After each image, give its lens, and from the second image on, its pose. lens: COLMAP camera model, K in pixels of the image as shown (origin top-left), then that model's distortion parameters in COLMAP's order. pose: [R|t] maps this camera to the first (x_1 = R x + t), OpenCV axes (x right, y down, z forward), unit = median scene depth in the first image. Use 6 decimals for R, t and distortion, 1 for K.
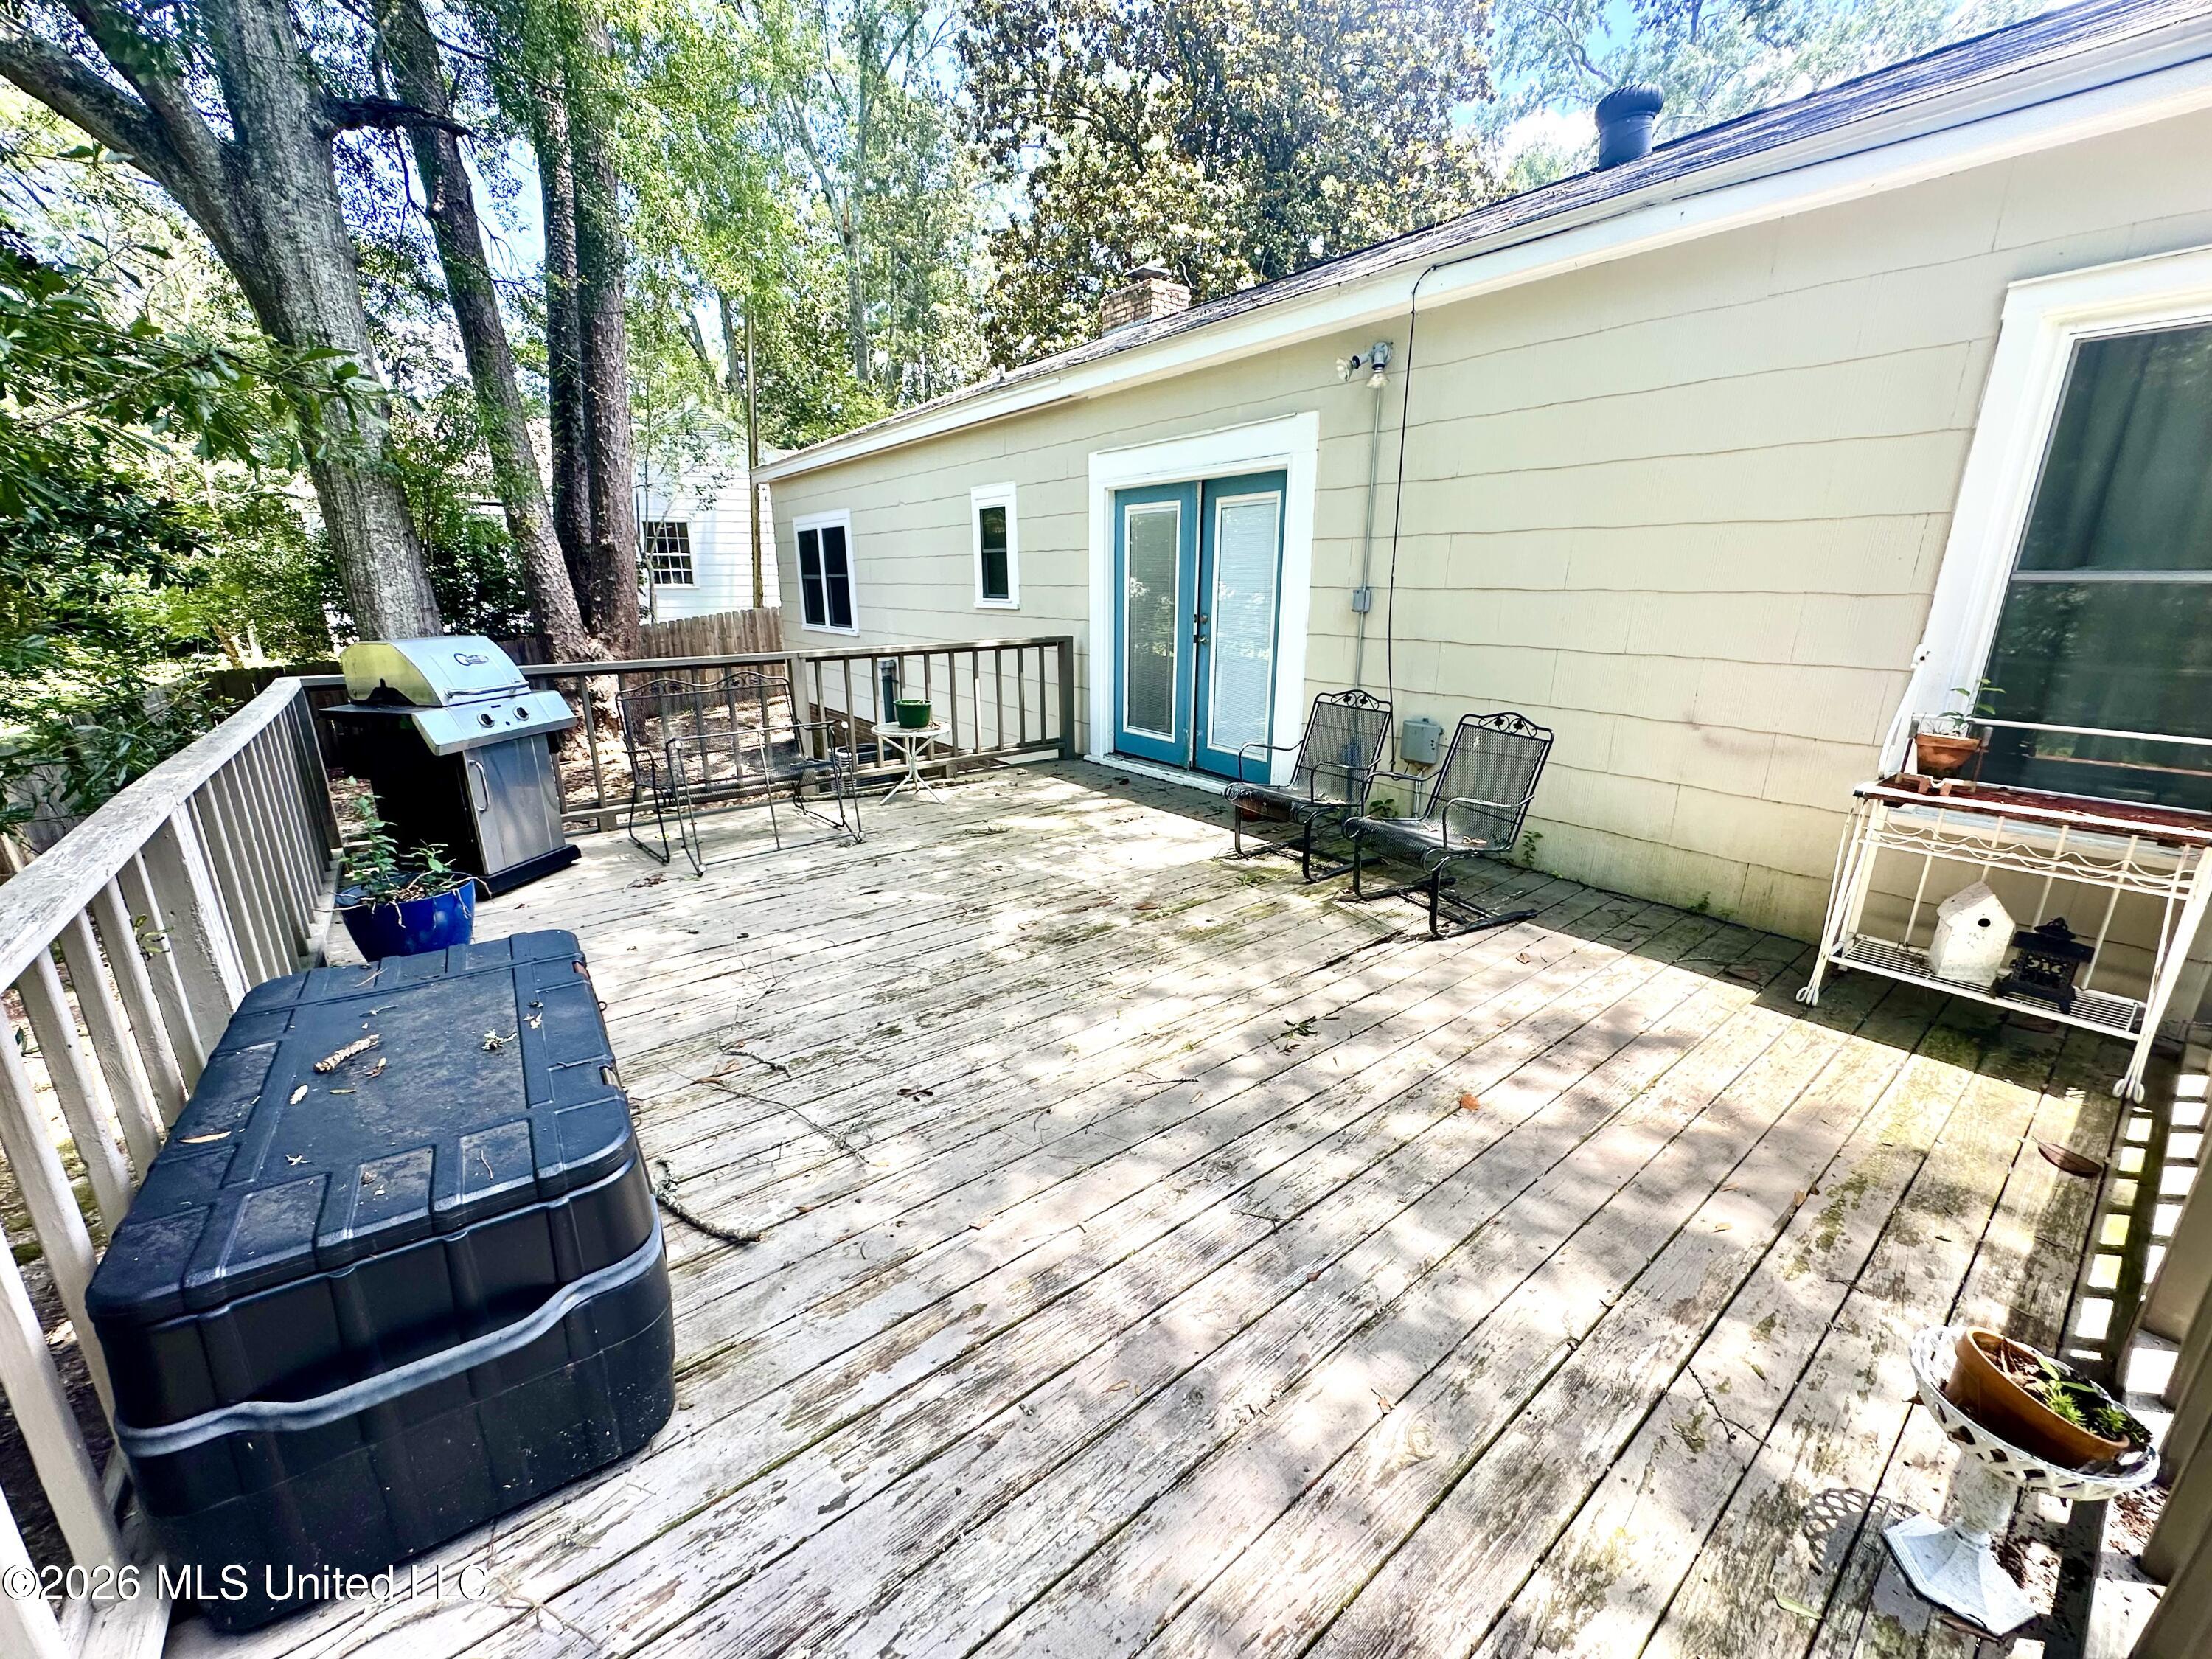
lens RADIAL K [[878.1, 0, 1109.8], [0, 878.1, 828.6], [0, 0, 1]] dist [-0.003490, 0.000424]
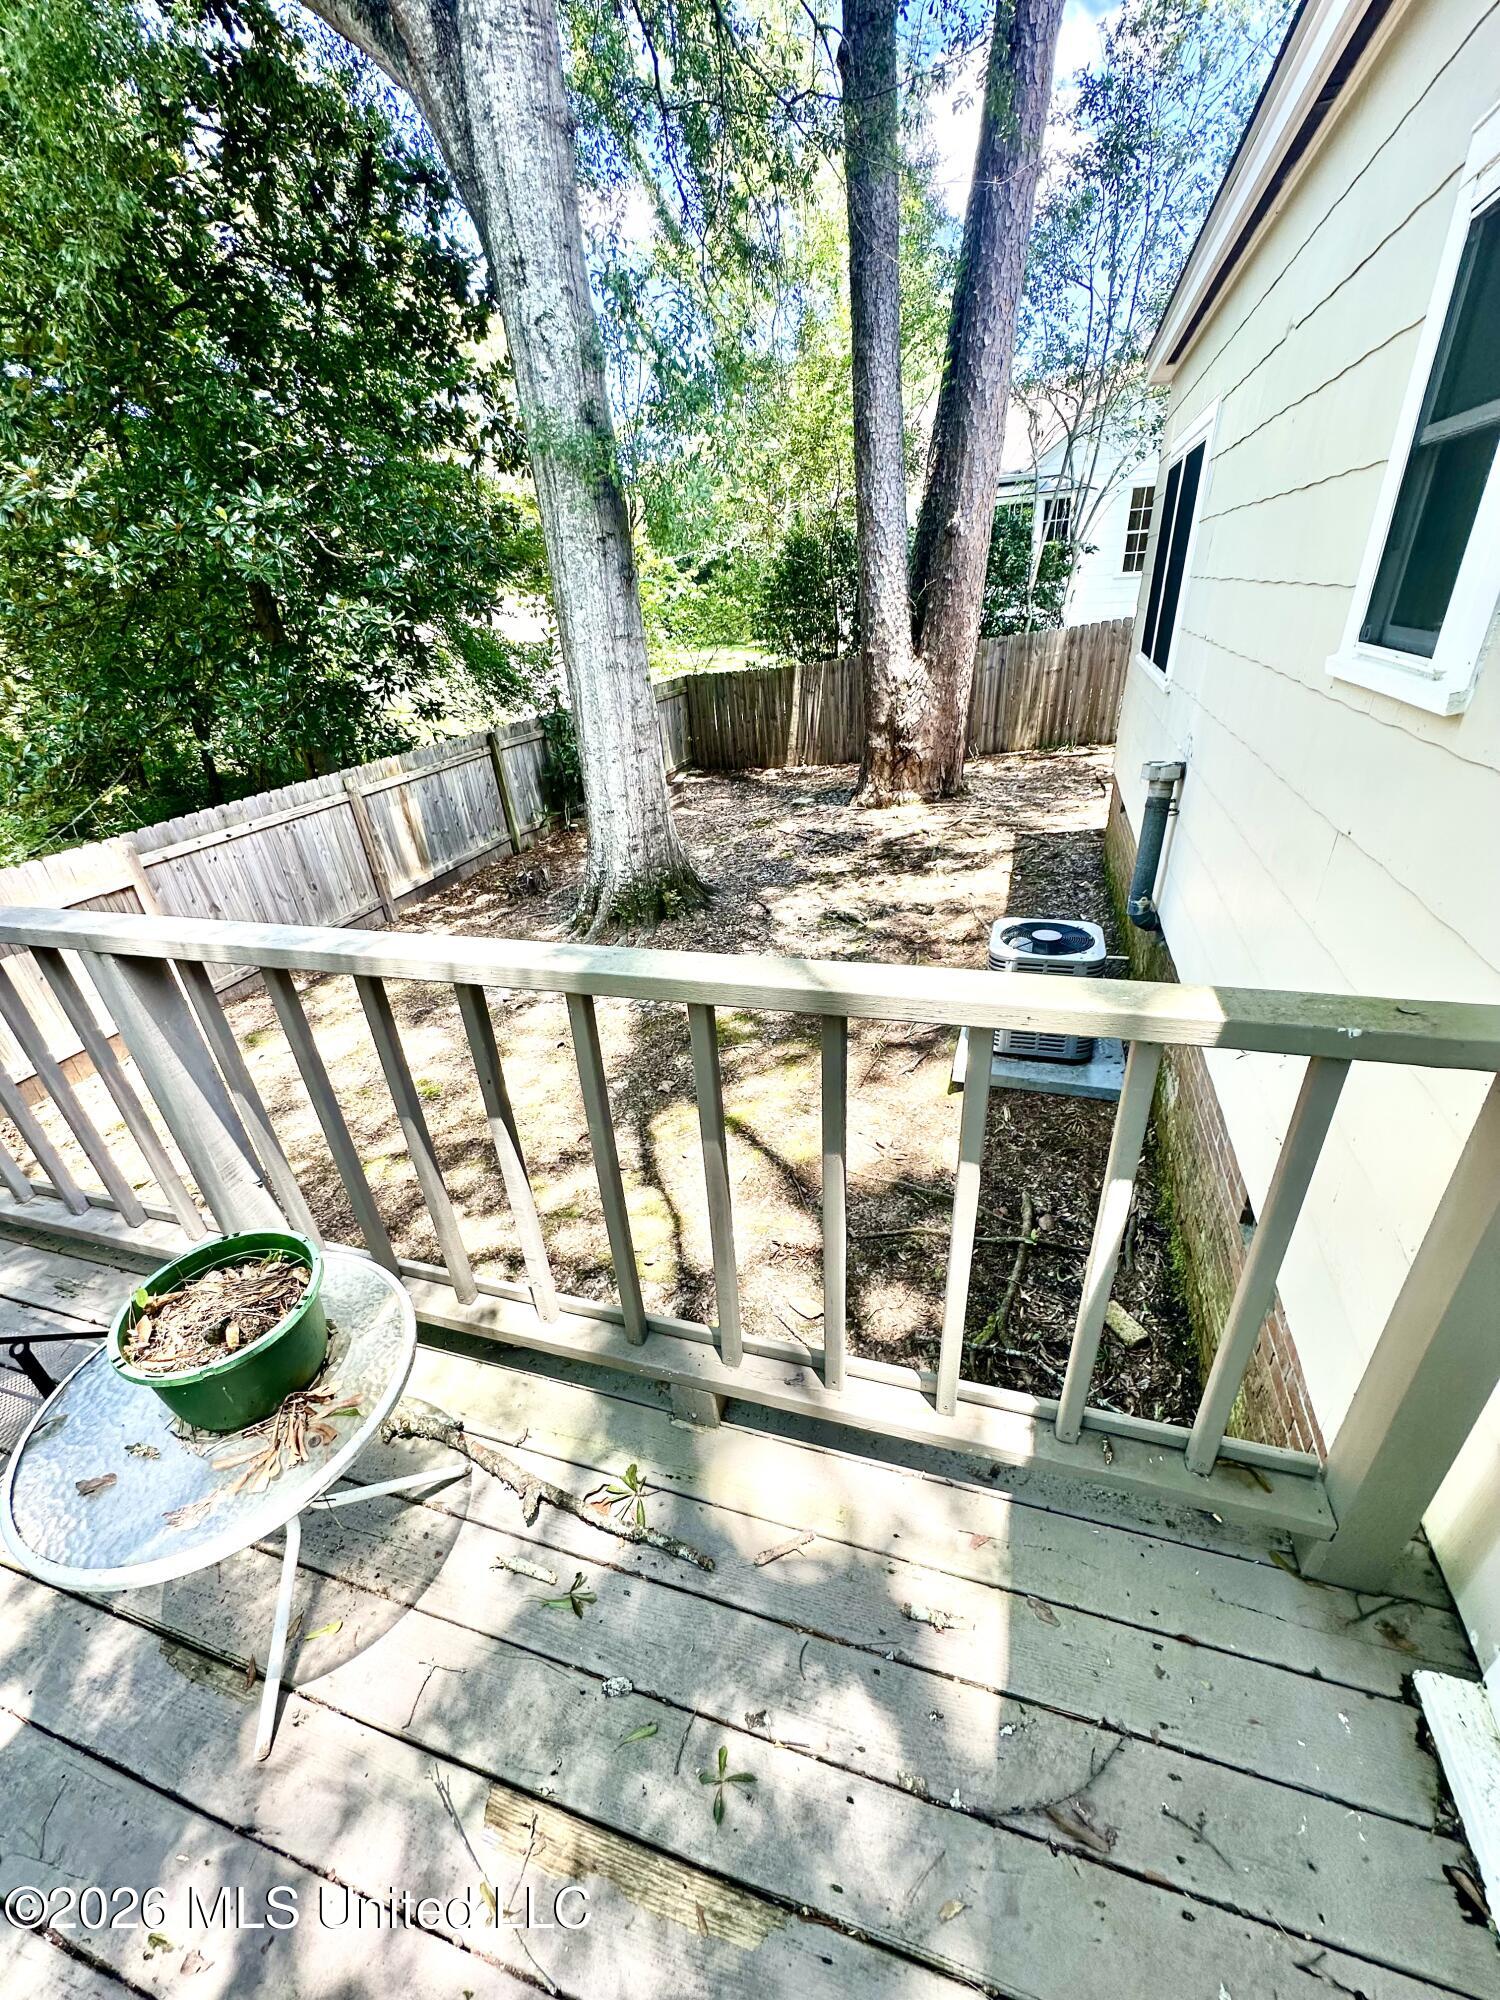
lens RADIAL K [[794.0, 0, 760.0], [0, 794.0, 1000.0], [0, 0, 1]] dist [-0.003490, 0.000424]
pose [[0.575758, 0.354592, -0.736728, -0.010328], [-0.176019, 0.933691, 0.311832, -0.076735], [0.798449, -0.049861, 0.599995, 0.261257]]
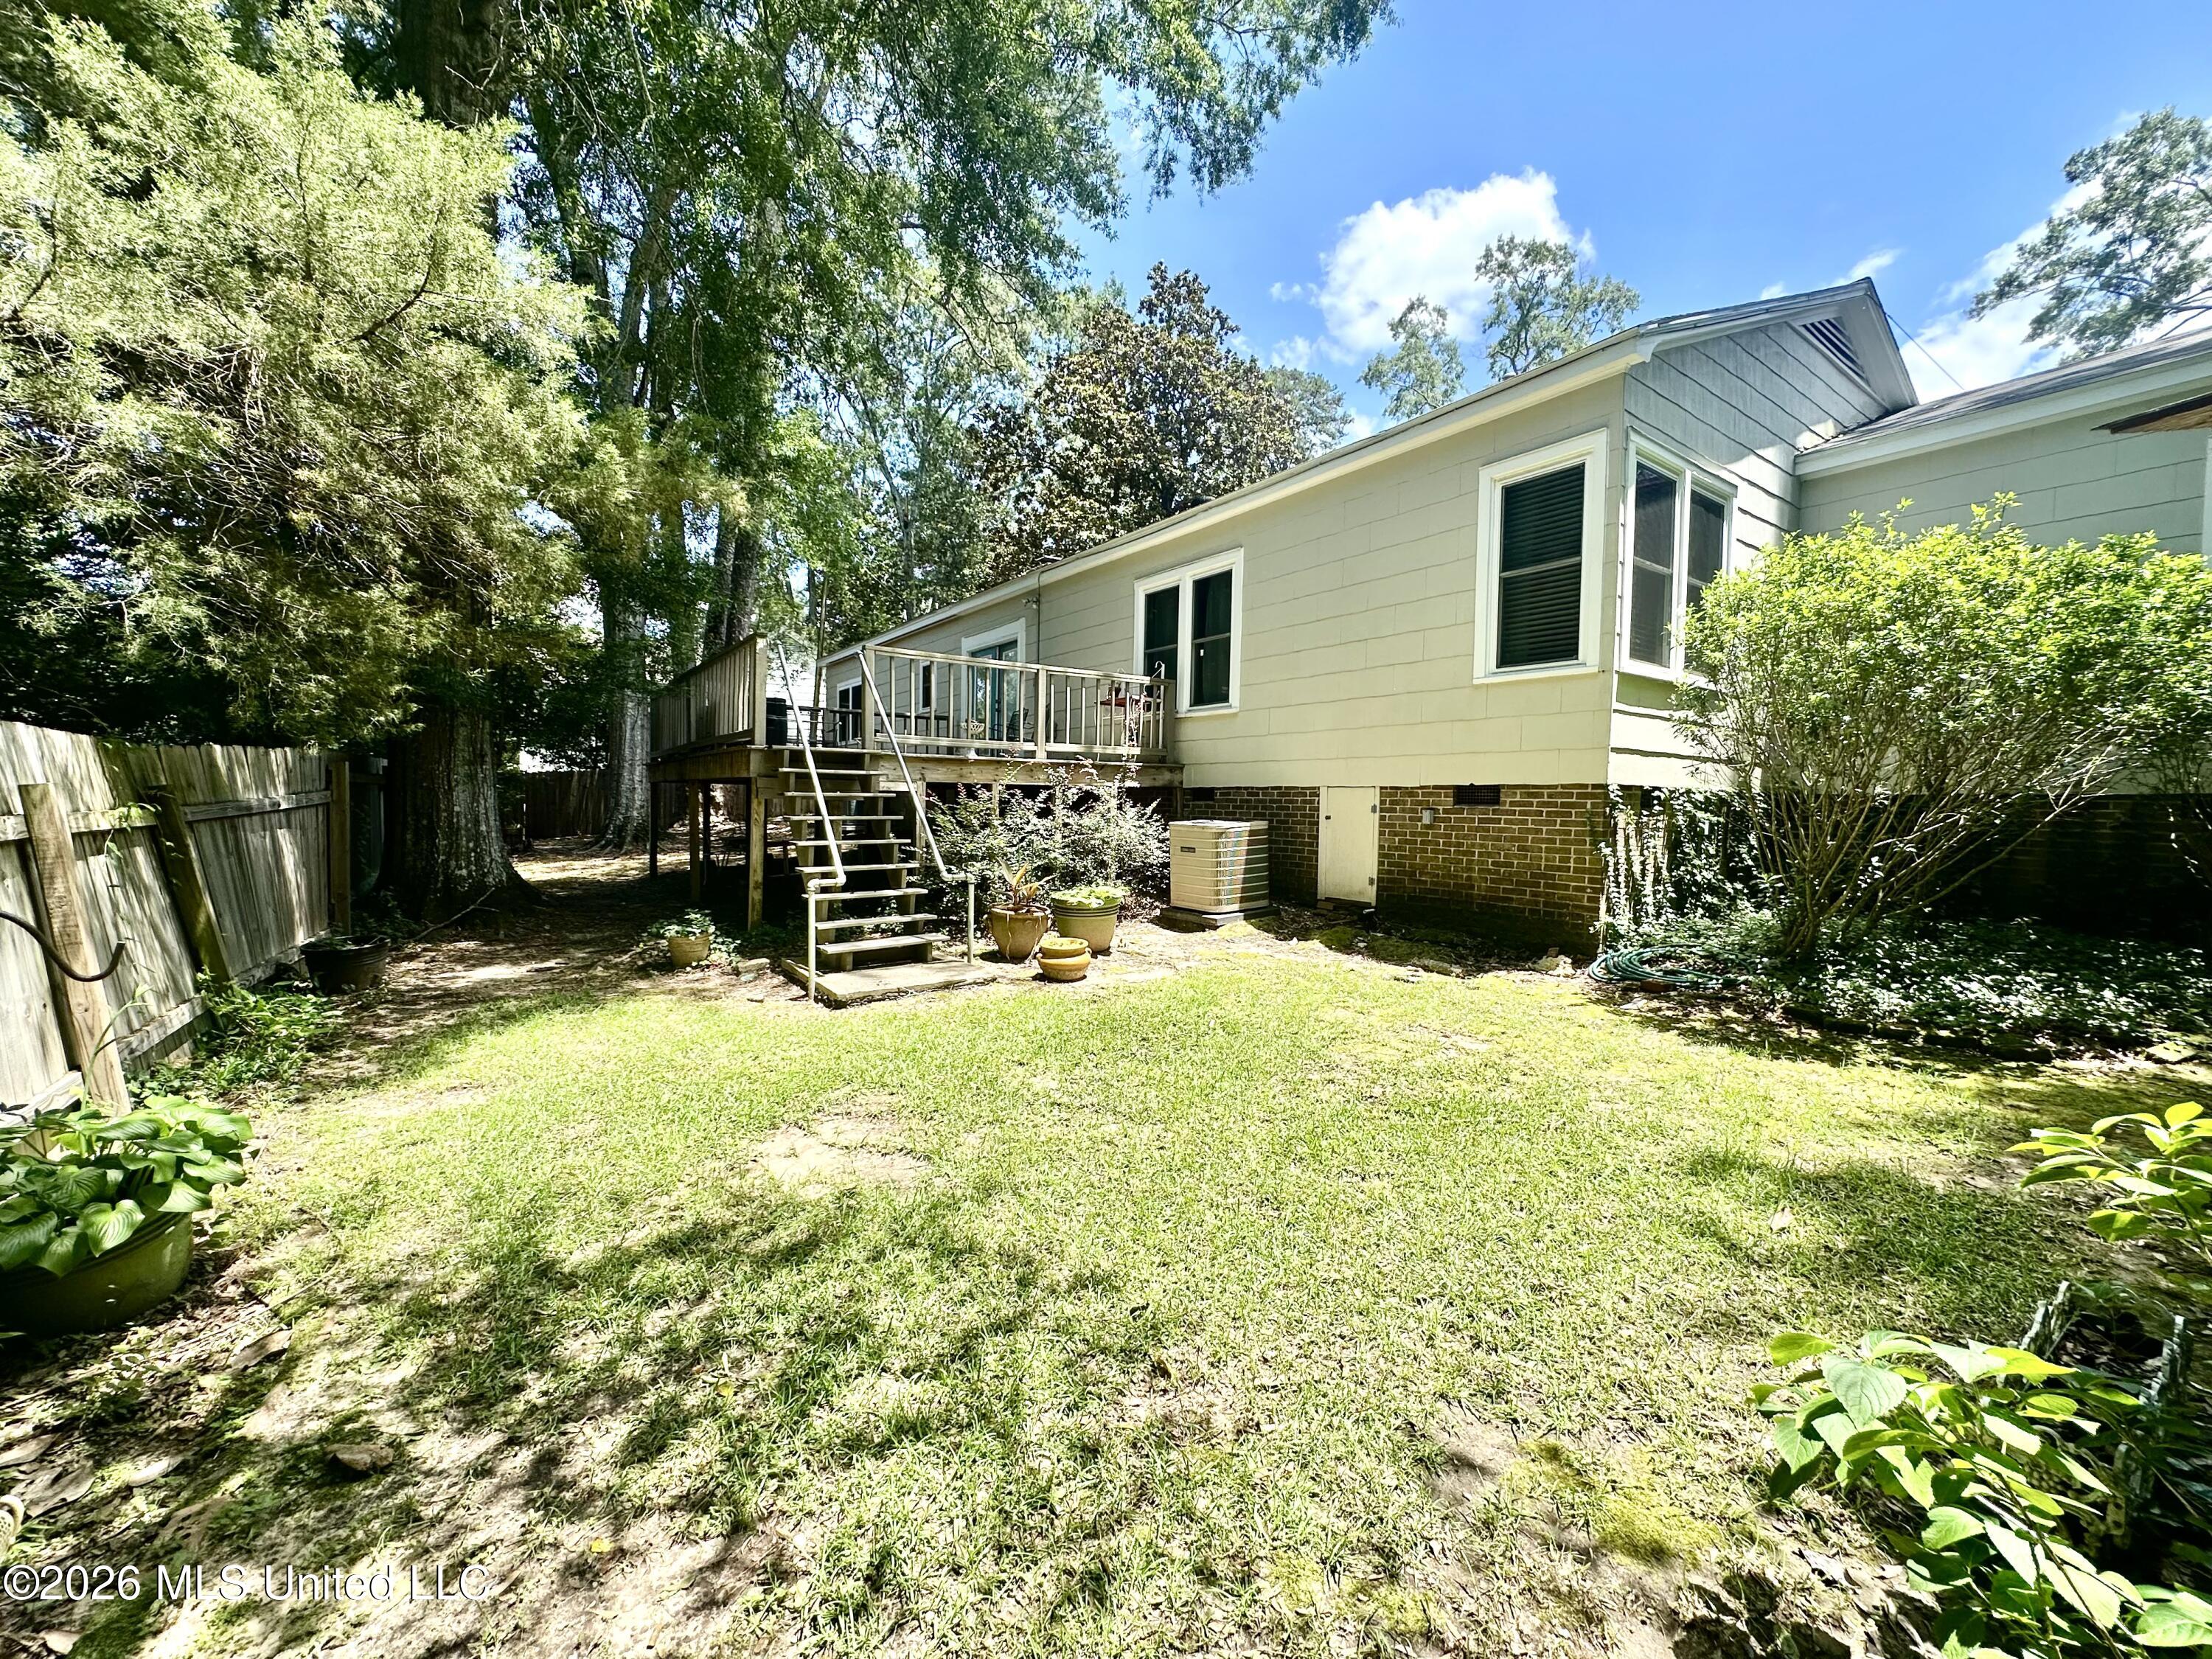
lens RADIAL K [[878.1, 0, 1108.8], [0, 878.1, 824.1], [0, 0, 1]] dist [-0.003490, 0.000424]
pose [[0.999016, 0.016540, -0.041161, 0.154813], [-0.026254, 0.968384, -0.248079, 0.203147], [0.035757, 0.248915, 0.967865, -0.366218]]
